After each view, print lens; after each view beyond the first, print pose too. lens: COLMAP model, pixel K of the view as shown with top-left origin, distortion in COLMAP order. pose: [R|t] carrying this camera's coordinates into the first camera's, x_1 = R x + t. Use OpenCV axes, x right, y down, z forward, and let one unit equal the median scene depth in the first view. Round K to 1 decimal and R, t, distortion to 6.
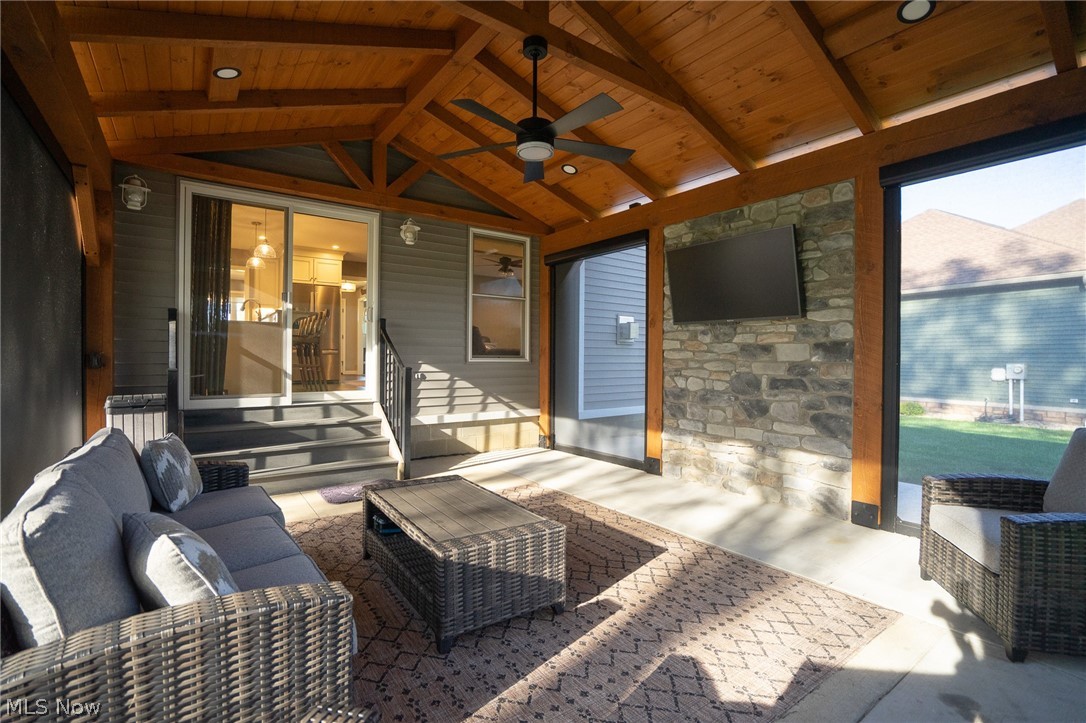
lens RADIAL K [[505.0, 0, 545.7], [0, 505.0, 358.8], [0, 0, 1]] dist [-0.049848, 0.016800]
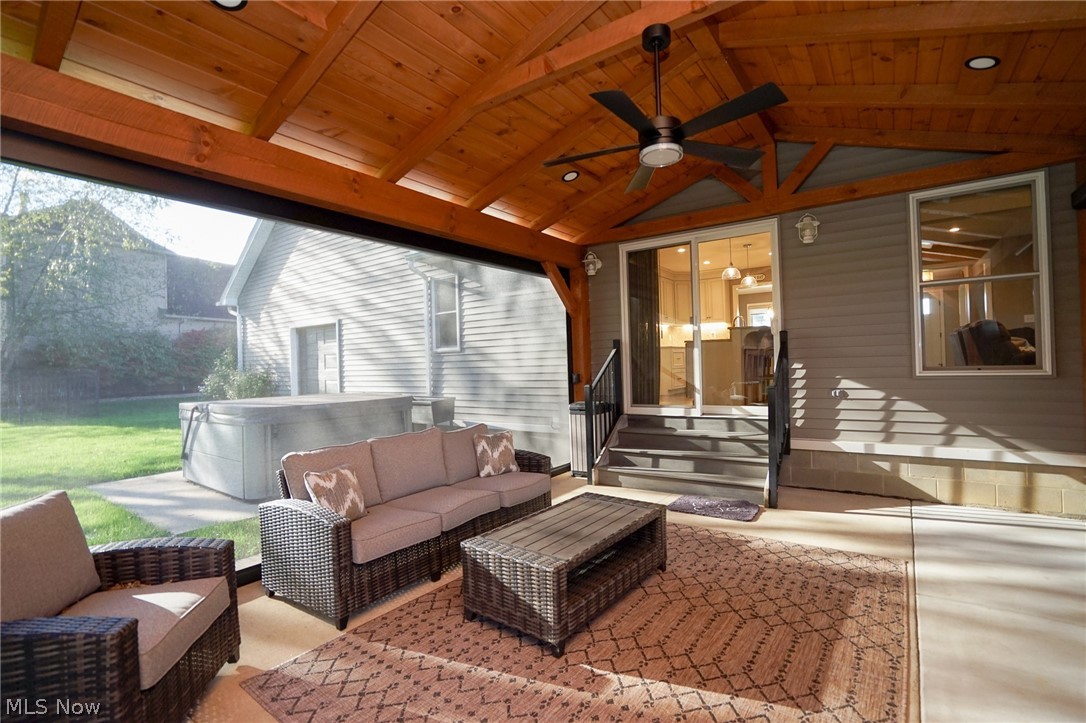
lens RADIAL K [[505.0, 0, 546.7], [0, 505.0, 360.1], [0, 0, 1]] dist [-0.049848, 0.016800]
pose [[0.302365, -0.019776, -0.952987, 0.476514], [0.030082, 0.999485, -0.011196, -0.032880], [0.952717, -0.025283, 0.302804, 0.340234]]
